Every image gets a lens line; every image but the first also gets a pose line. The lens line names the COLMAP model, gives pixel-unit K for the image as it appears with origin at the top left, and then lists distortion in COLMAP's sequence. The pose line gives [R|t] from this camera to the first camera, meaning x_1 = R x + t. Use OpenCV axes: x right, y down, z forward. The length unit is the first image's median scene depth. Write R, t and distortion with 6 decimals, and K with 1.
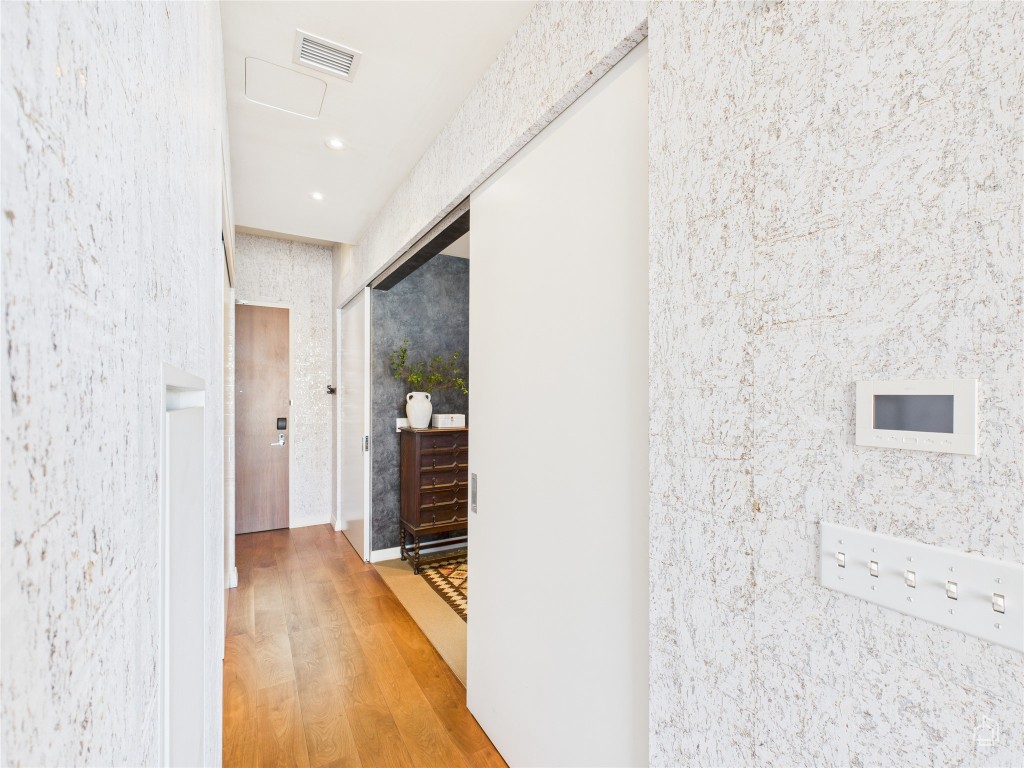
lens RADIAL K [[447.9, 0, 509.4], [0, 447.9, 392.8], [0, 0, 1]] dist [-0.003301, -0.000570]
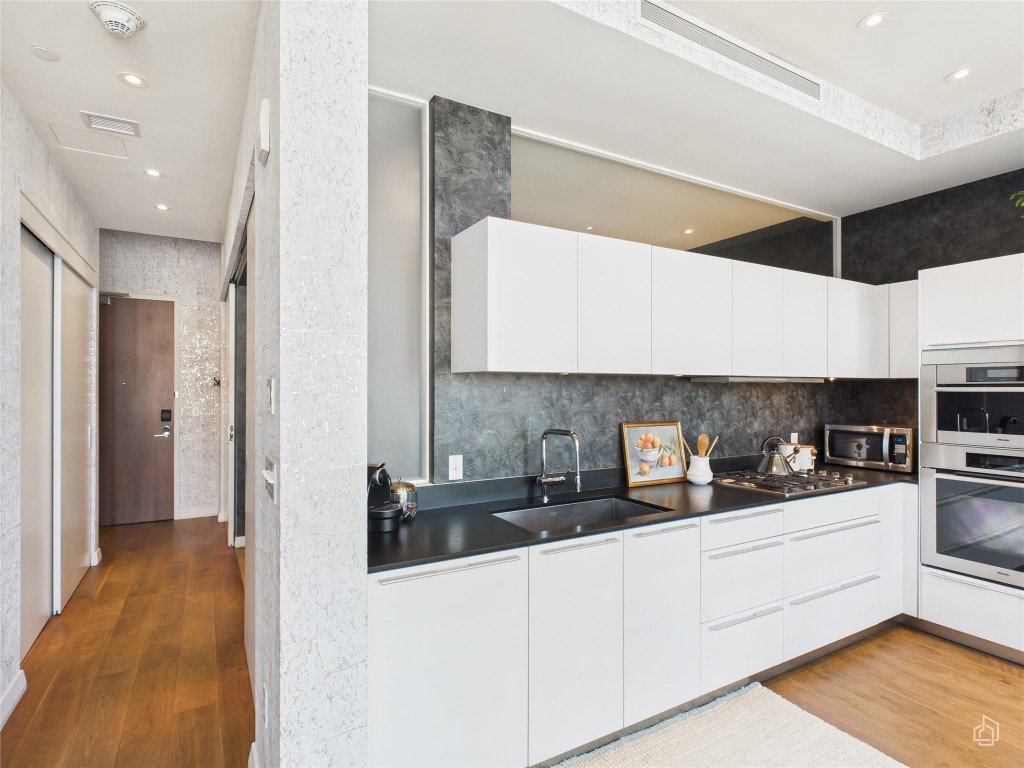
lens RADIAL K [[536.6, 0, 513.3], [0, 536.6, 384.3], [0, 0, 1]] dist [0.000782, -0.000829]
pose [[0.999913, 0.000649, -0.013154, 0.292804], [-0.000654, 1.000000, -0.000339, -0.001422], [0.013153, 0.000347, 0.999913, -0.200958]]
